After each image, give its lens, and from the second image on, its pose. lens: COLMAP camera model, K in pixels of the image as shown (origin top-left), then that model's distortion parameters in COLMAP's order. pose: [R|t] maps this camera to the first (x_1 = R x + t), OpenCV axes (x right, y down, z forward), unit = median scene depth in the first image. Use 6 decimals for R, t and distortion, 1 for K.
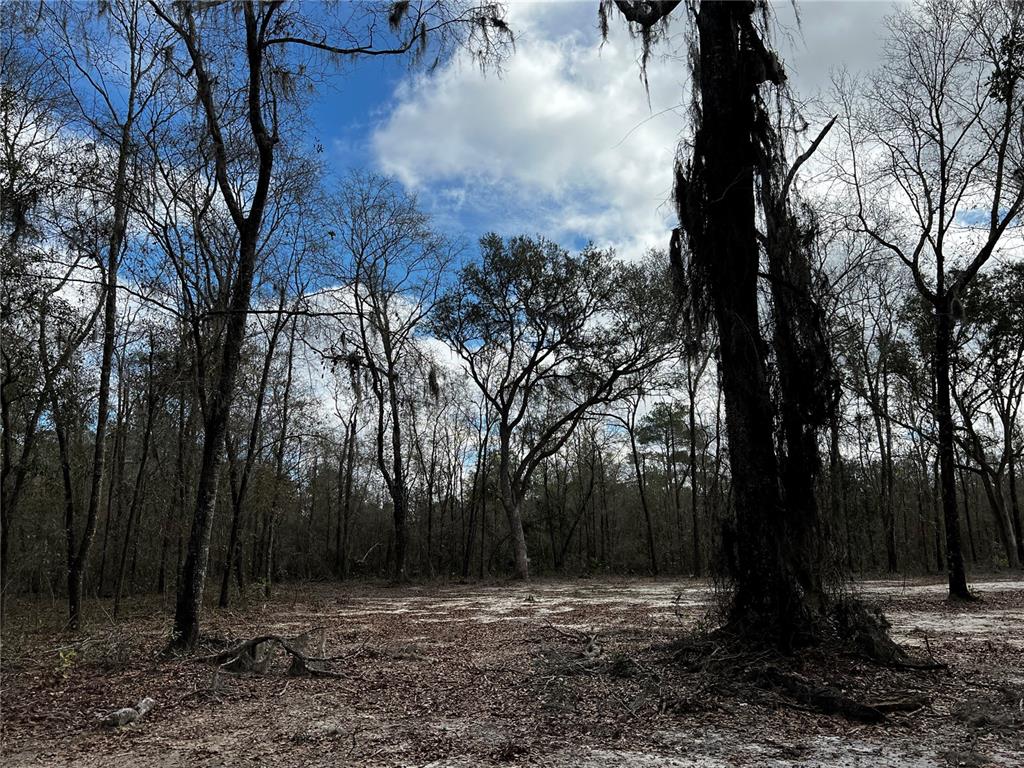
lens RADIAL K [[767.3, 0, 510.0], [0, 767.3, 380.9], [0, 0, 1]] dist [0.063894, -0.068919]
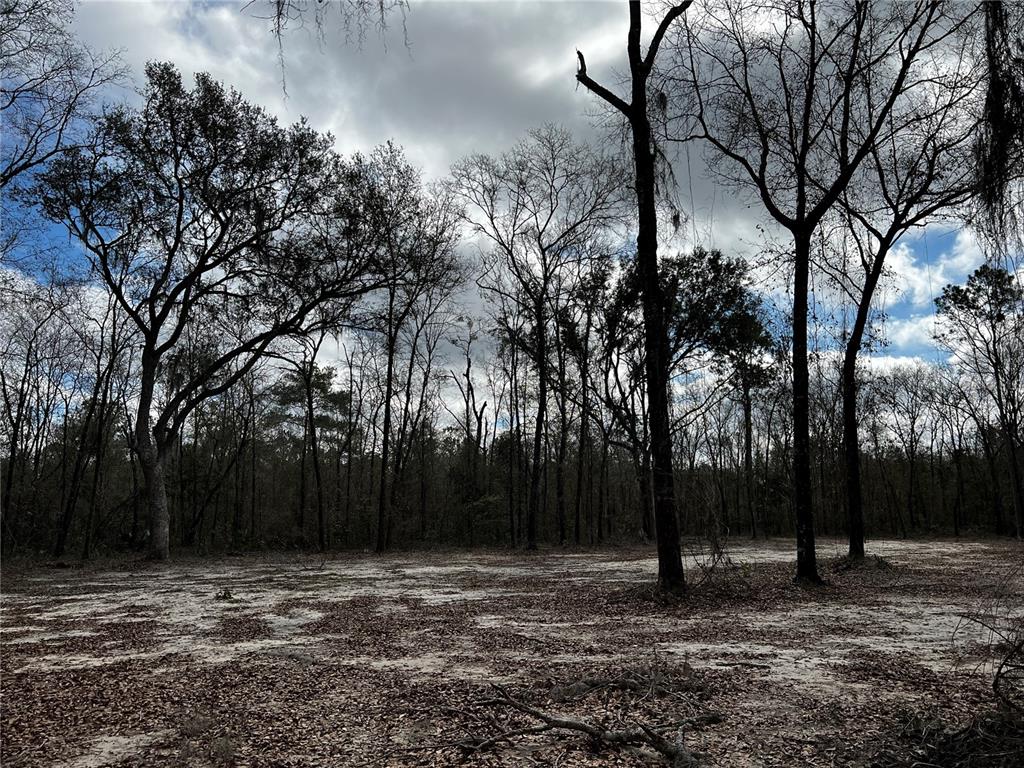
lens RADIAL K [[767.3, 0, 508.2], [0, 767.3, 389.2], [0, 0, 1]] dist [0.063894, -0.068919]
pose [[0.879127, 0.090716, 0.467875, -0.046195], [-0.111735, 0.993587, 0.017302, 0.043880], [-0.463305, -0.067488, 0.883625, 0.191573]]
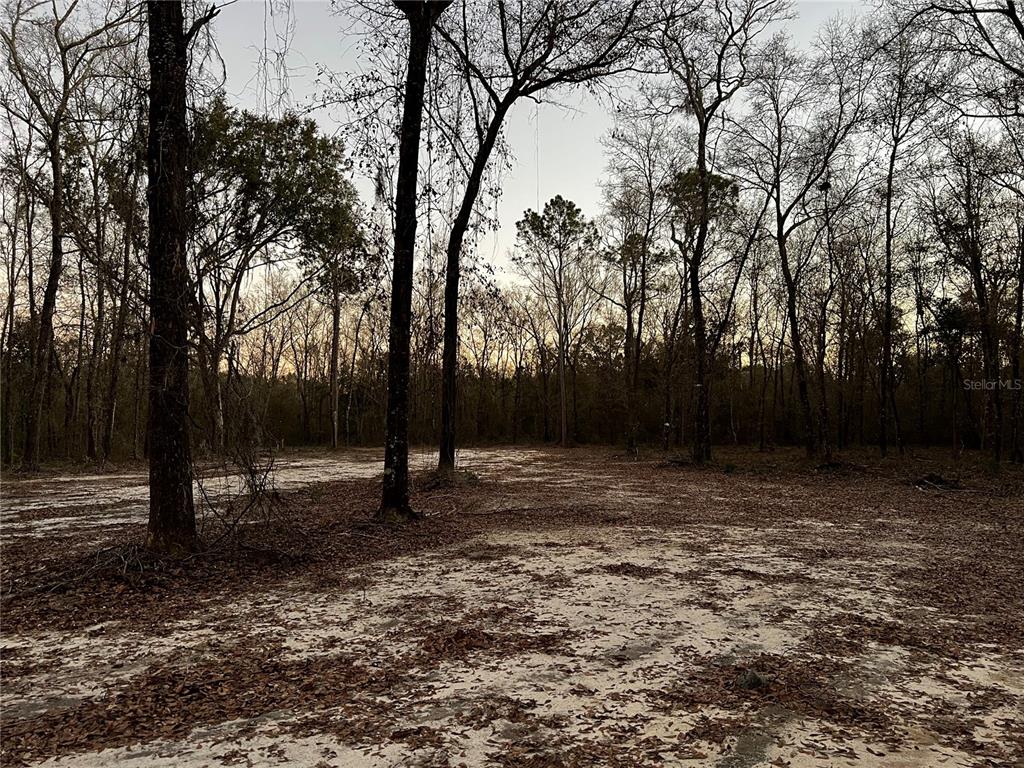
lens RADIAL K [[767.3, 0, 504.2], [0, 767.3, 390.3], [0, 0, 1]] dist [0.063894, -0.068919]
pose [[0.527696, 0.058337, 0.847428, 0.058644], [-0.191440, 0.980140, 0.051738, 0.063590], [-0.827580, -0.189533, 0.528384, 0.286973]]
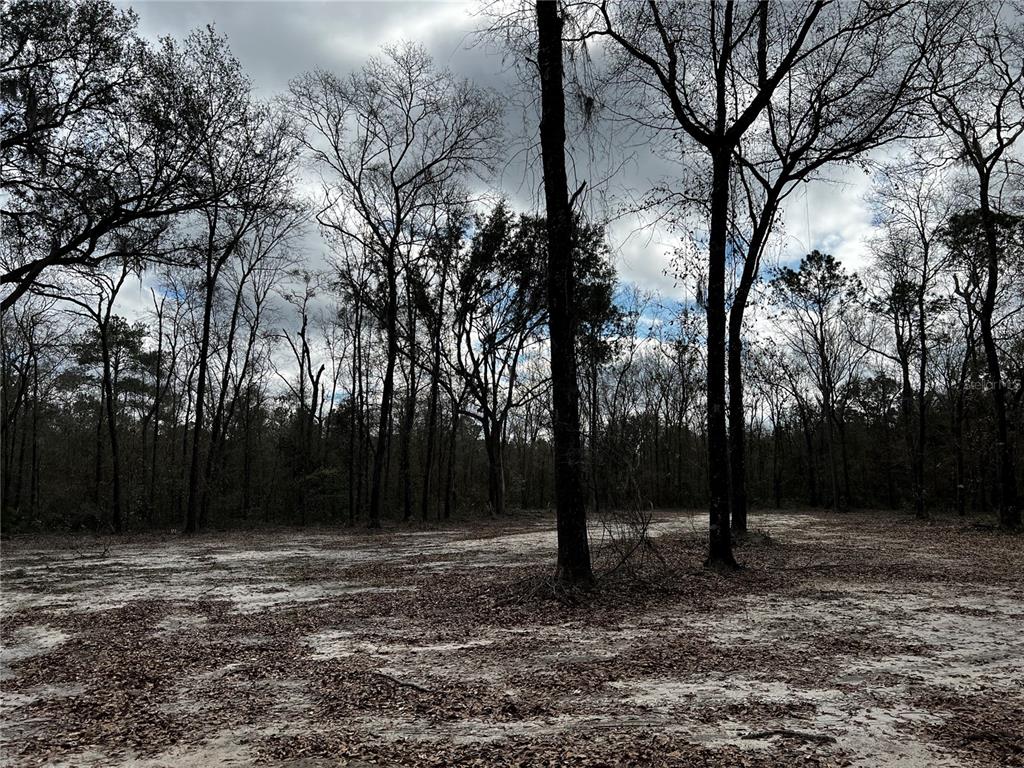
lens RADIAL K [[767.3, 0, 503.9], [0, 767.3, 386.9], [0, 0, 1]] dist [0.063894, -0.068919]
pose [[0.763522, 0.099132, 0.638128, -0.007233], [-0.144862, 0.989257, 0.019648, 0.062170], [-0.629325, -0.107442, 0.769679, 0.272644]]
